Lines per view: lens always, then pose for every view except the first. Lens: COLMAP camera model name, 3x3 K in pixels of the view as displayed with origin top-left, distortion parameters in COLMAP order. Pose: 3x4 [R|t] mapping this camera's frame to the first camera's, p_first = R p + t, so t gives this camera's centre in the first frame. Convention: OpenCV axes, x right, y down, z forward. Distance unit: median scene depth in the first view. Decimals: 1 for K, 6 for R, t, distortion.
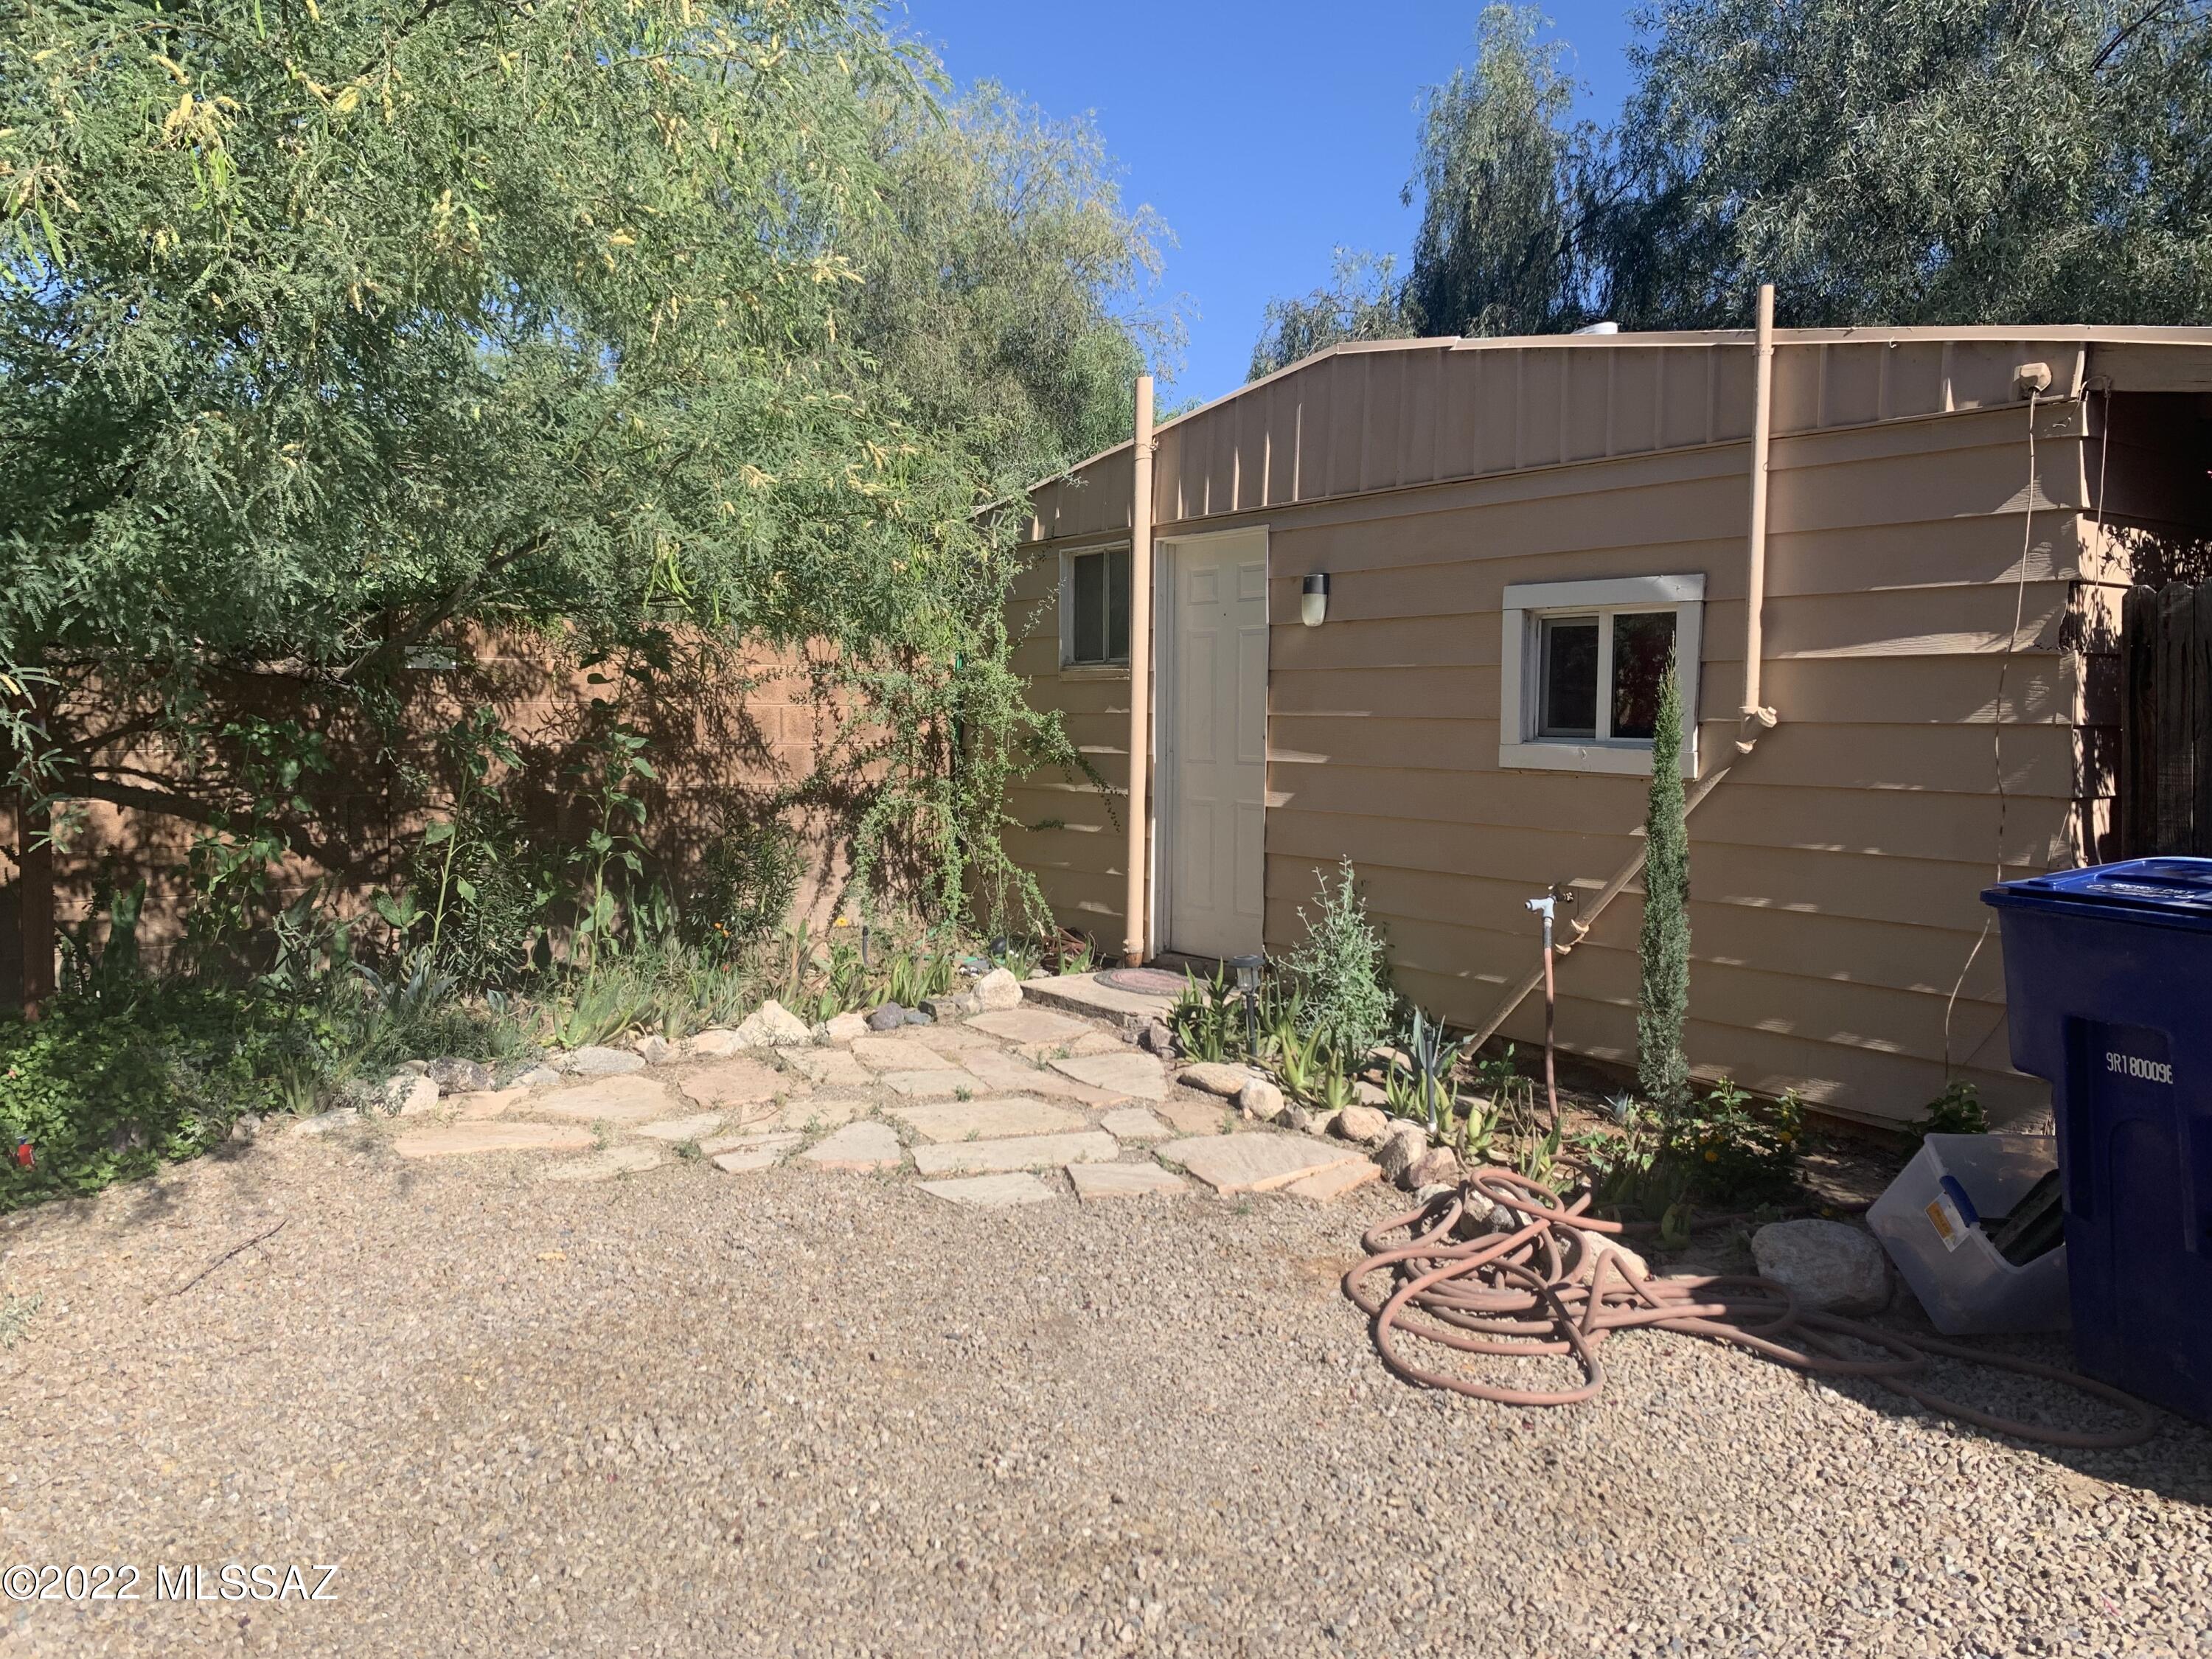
lens RADIAL K [[1694.4, 0, 1011.4], [0, 1694.4, 817.1], [0, 0, 1]] dist [0.081941, -0.155184]
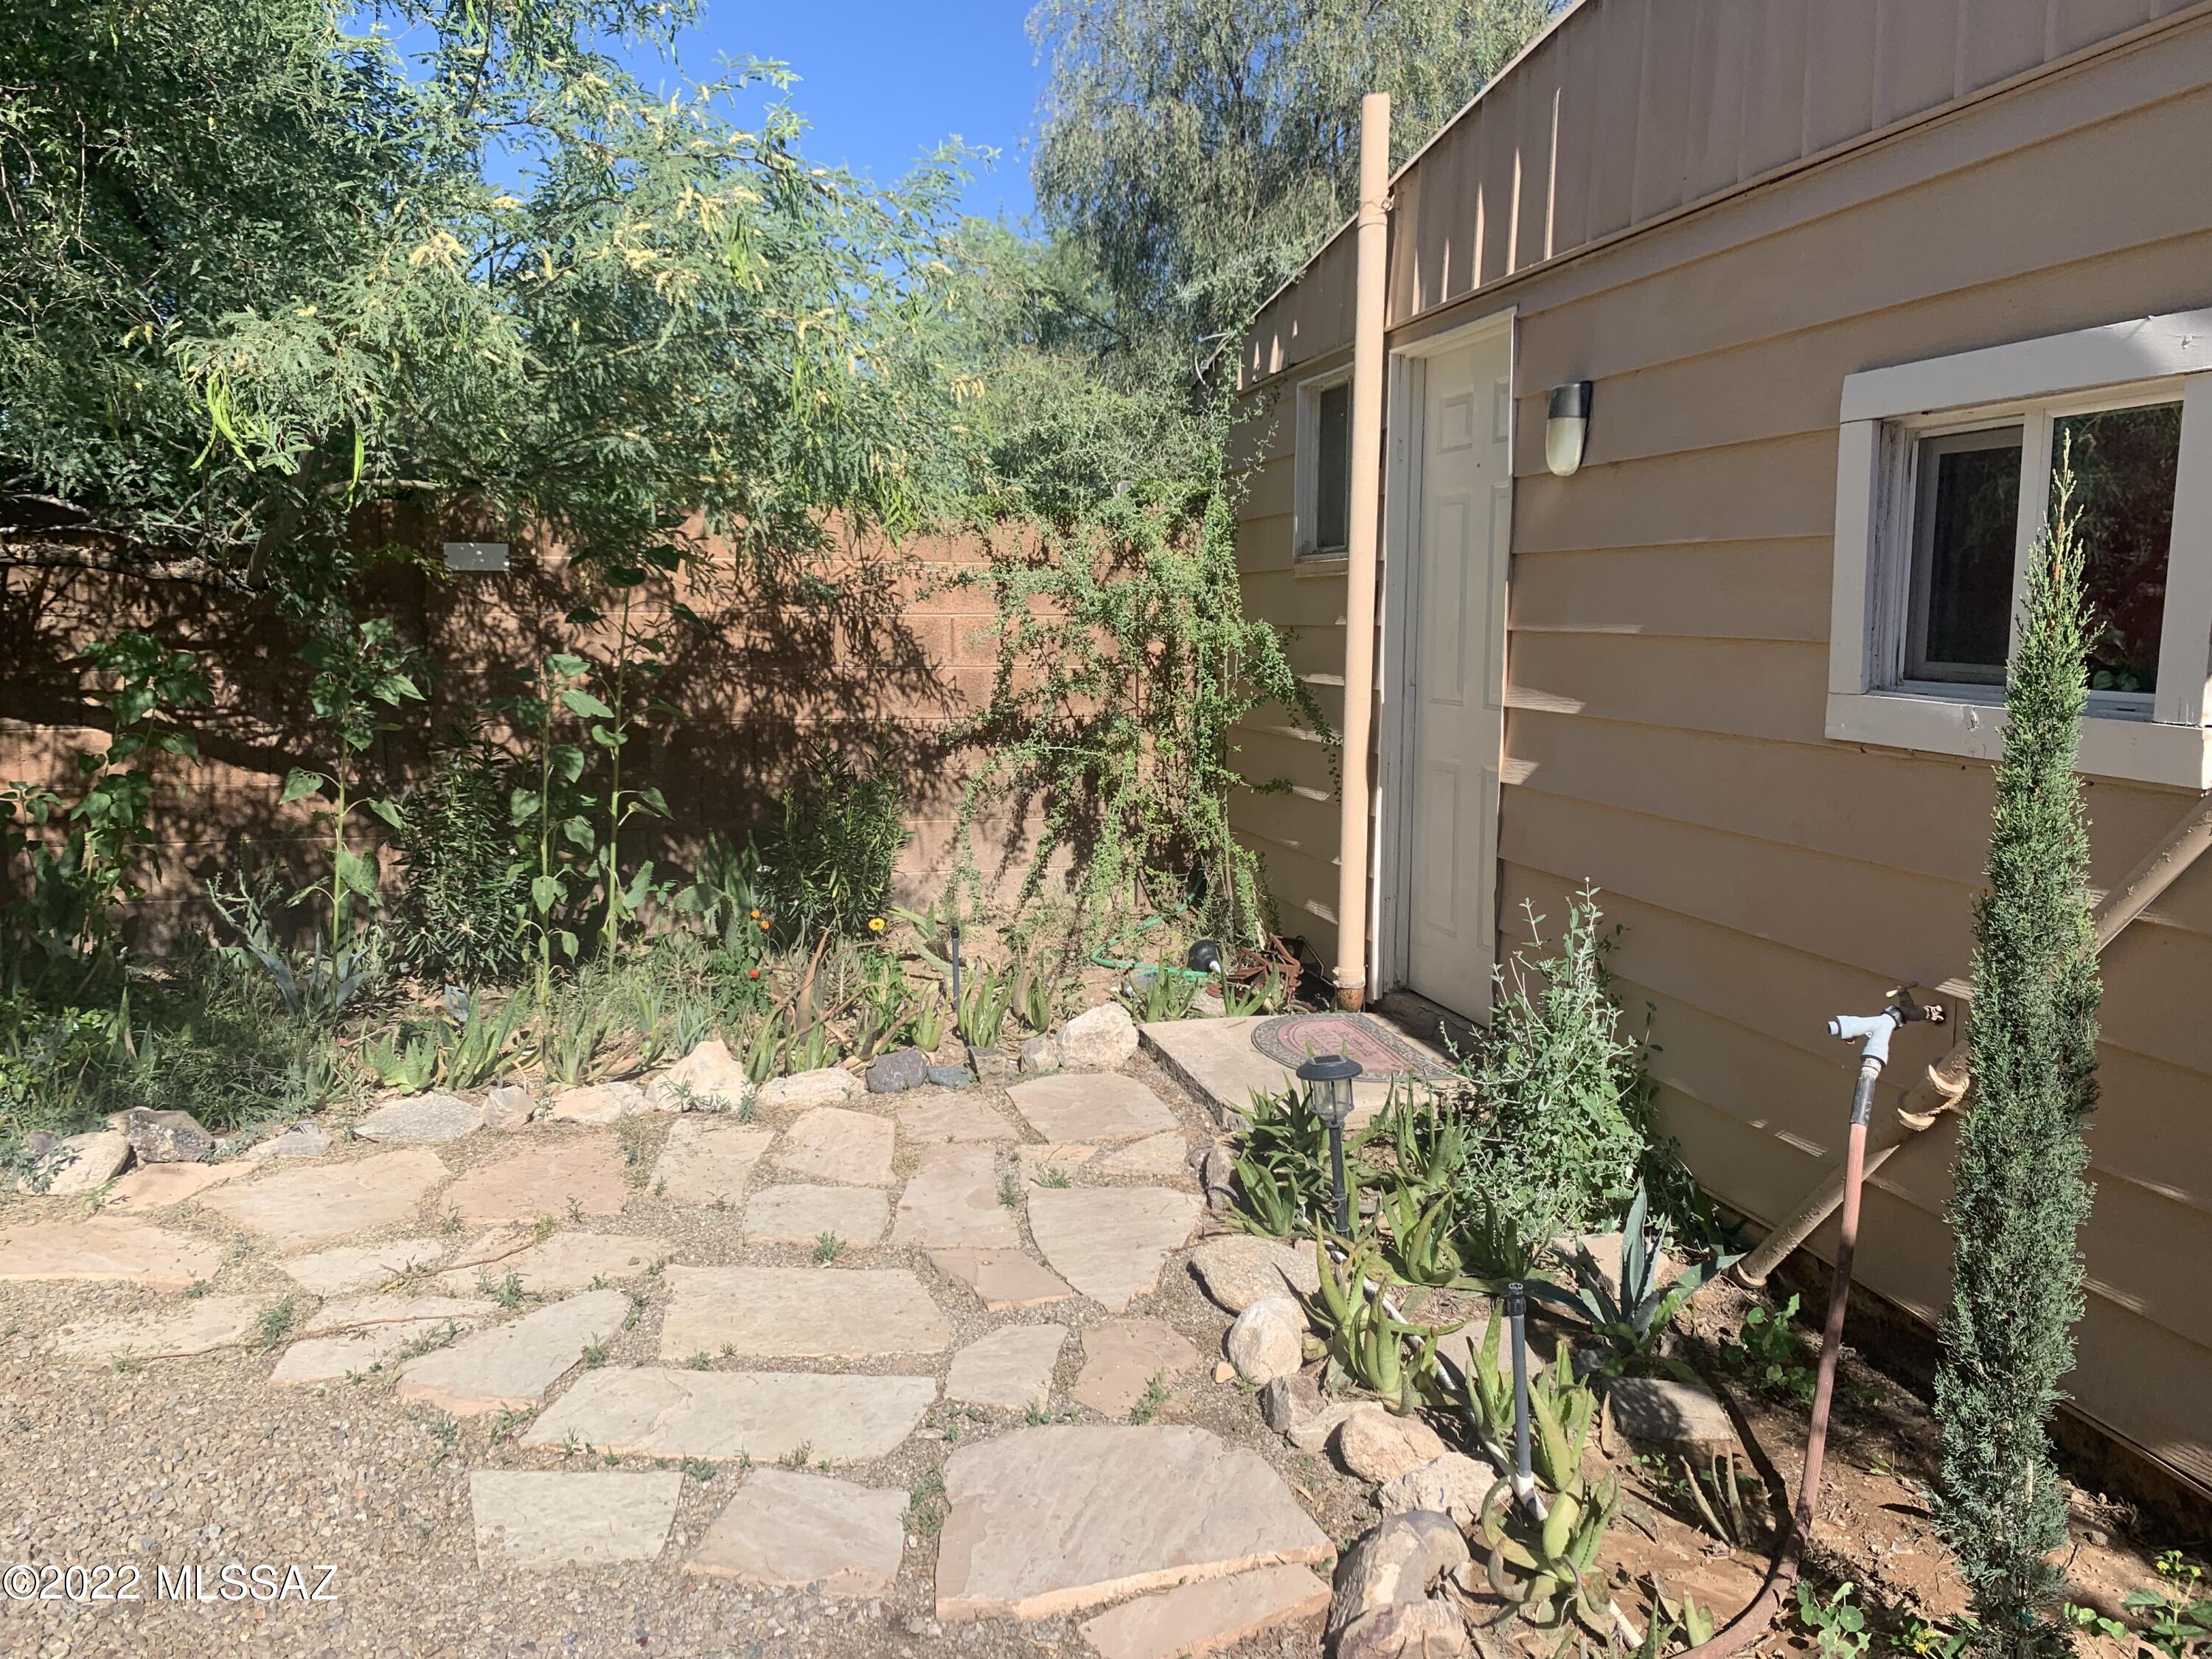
lens RADIAL K [[1694.4, 0, 1011.4], [0, 1694.4, 817.1], [0, 0, 1]] dist [0.081941, -0.155184]
pose [[0.931406, 0.040328, -0.361742, 0.200968], [-0.020093, 0.998024, 0.059528, -0.025548], [0.363428, -0.048177, 0.930376, 0.358065]]
